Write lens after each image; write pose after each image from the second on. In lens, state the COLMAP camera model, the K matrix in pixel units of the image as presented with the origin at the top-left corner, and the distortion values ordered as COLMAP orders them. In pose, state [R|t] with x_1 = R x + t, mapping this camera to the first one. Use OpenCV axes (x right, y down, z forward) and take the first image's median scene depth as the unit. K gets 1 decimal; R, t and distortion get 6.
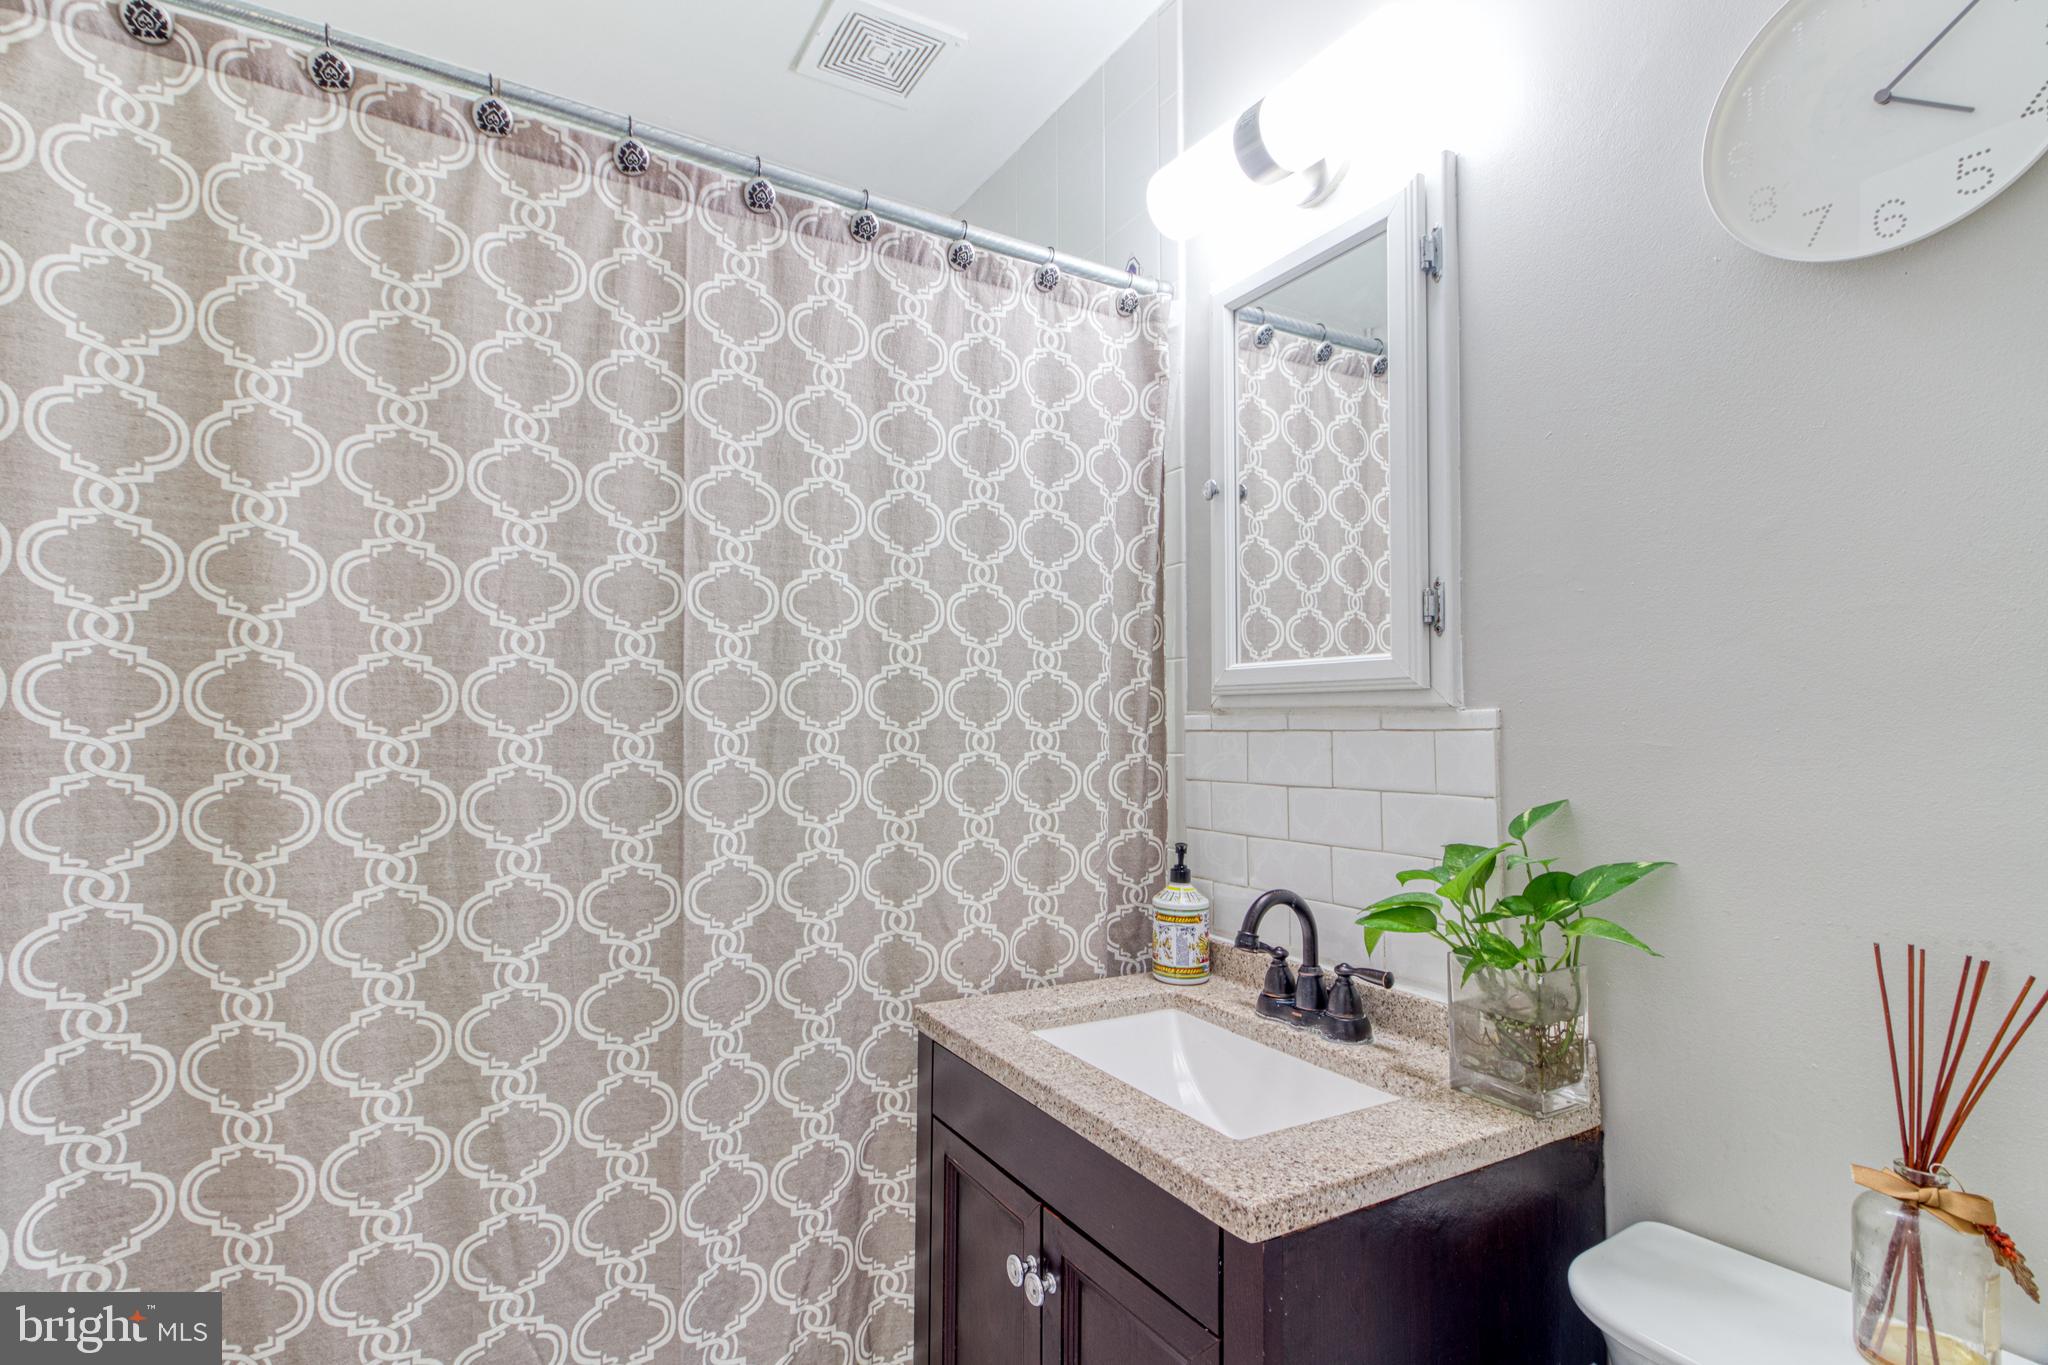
lens RADIAL K [[976.5, 0, 1006.9], [0, 976.5, 688.8], [0, 0, 1]] dist [0.016948, -0.013592]
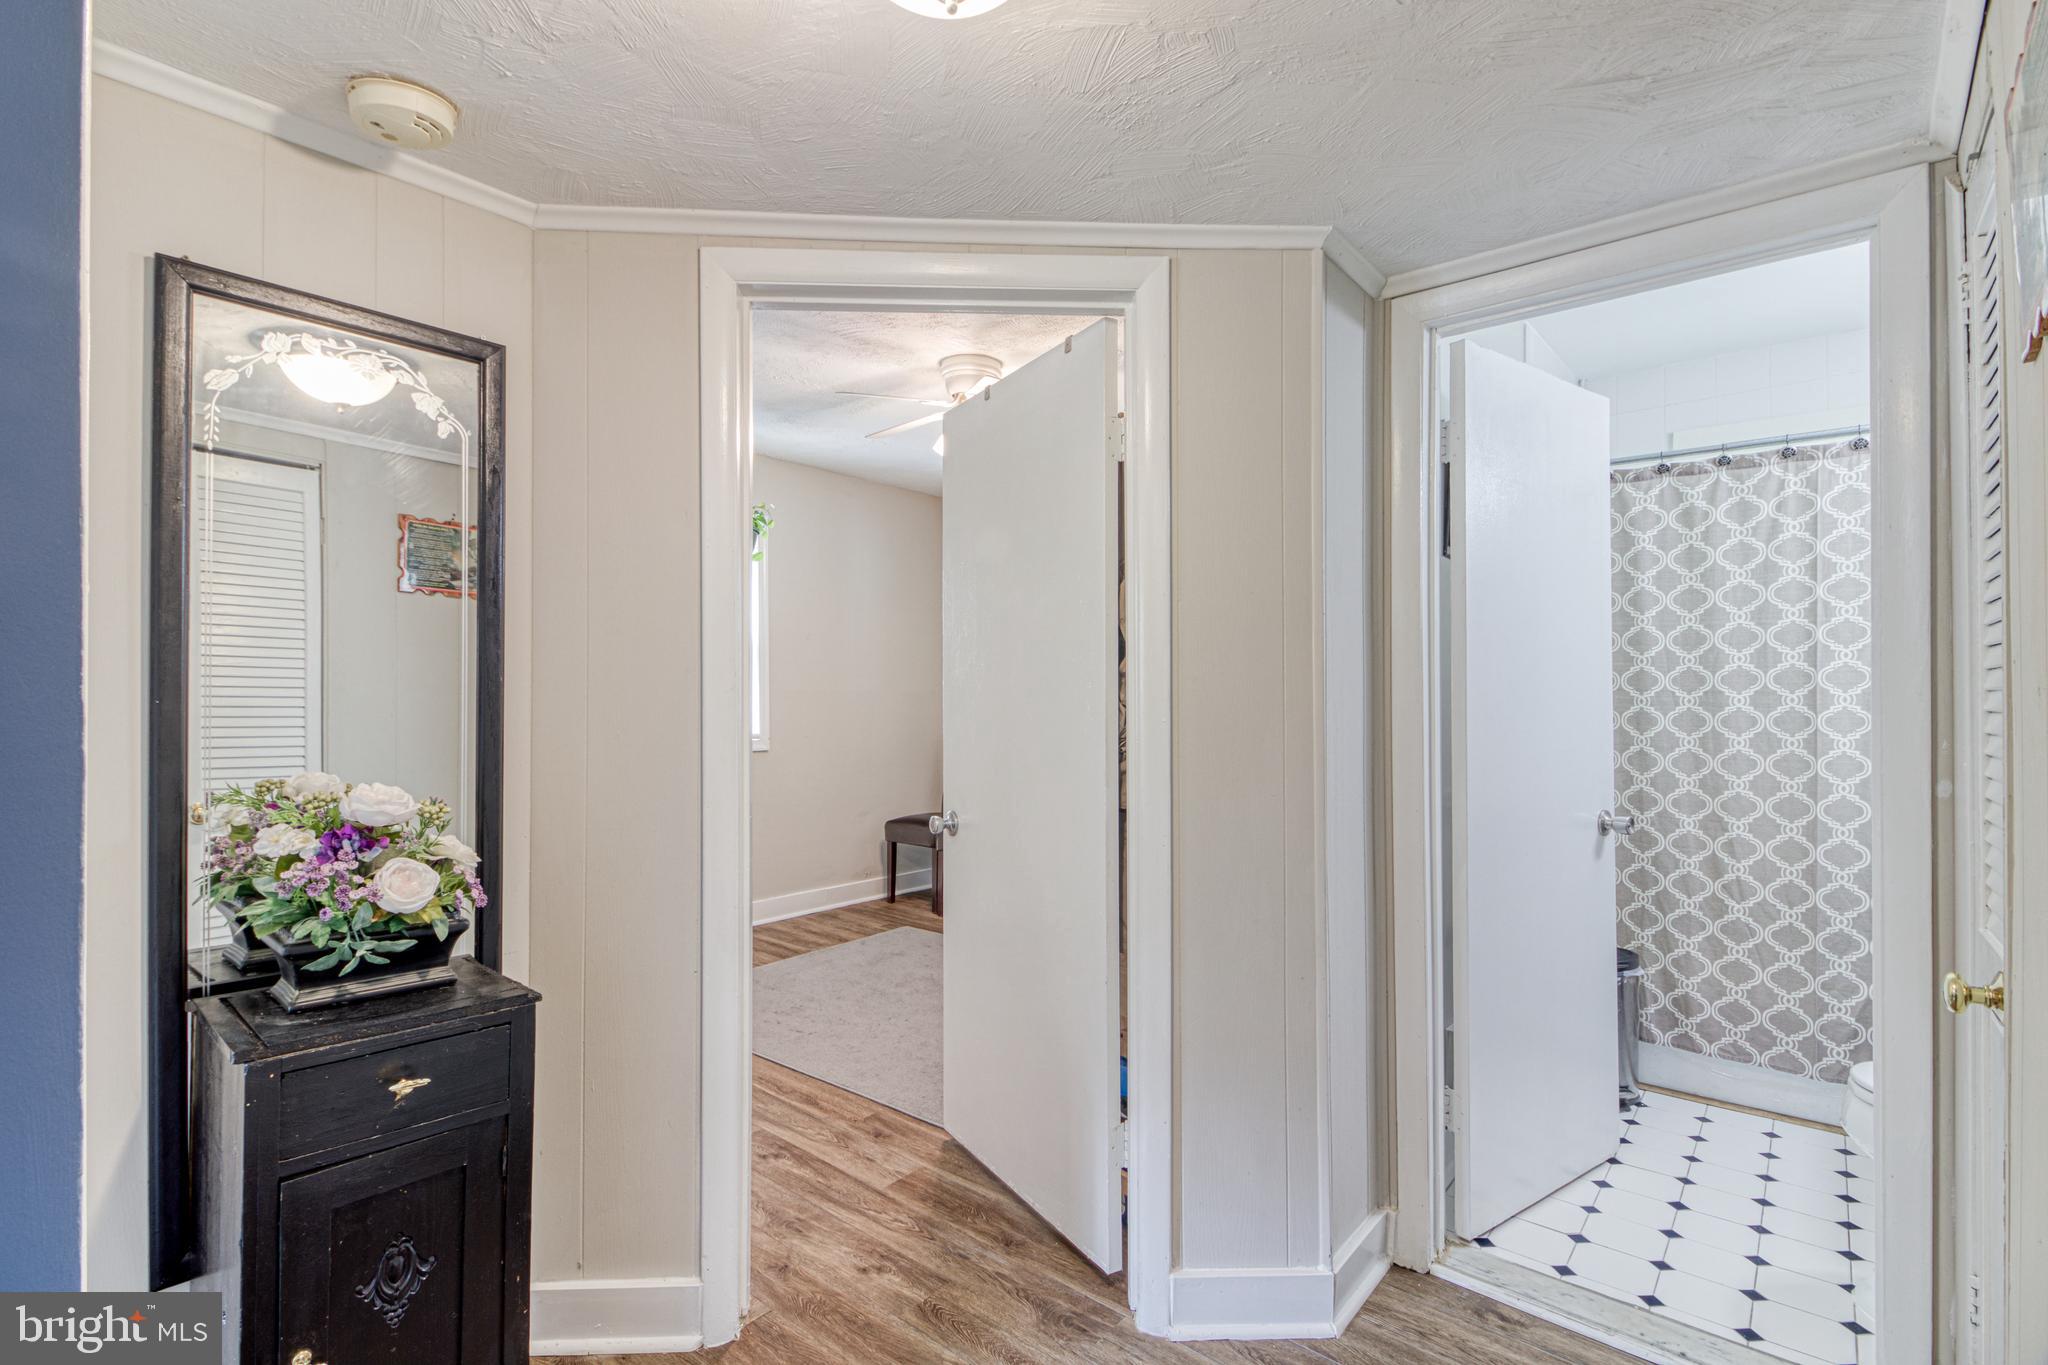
lens RADIAL K [[943.6, 0, 1039.2], [0, 943.6, 702.4], [0, 0, 1]] dist [0.017214, -0.011676]
pose [[0.326565, -0.002529, -0.945171, 1.298024], [0.021677, 0.999753, 0.004815, 0.015578], [0.944926, -0.022061, 0.326539, -1.601648]]
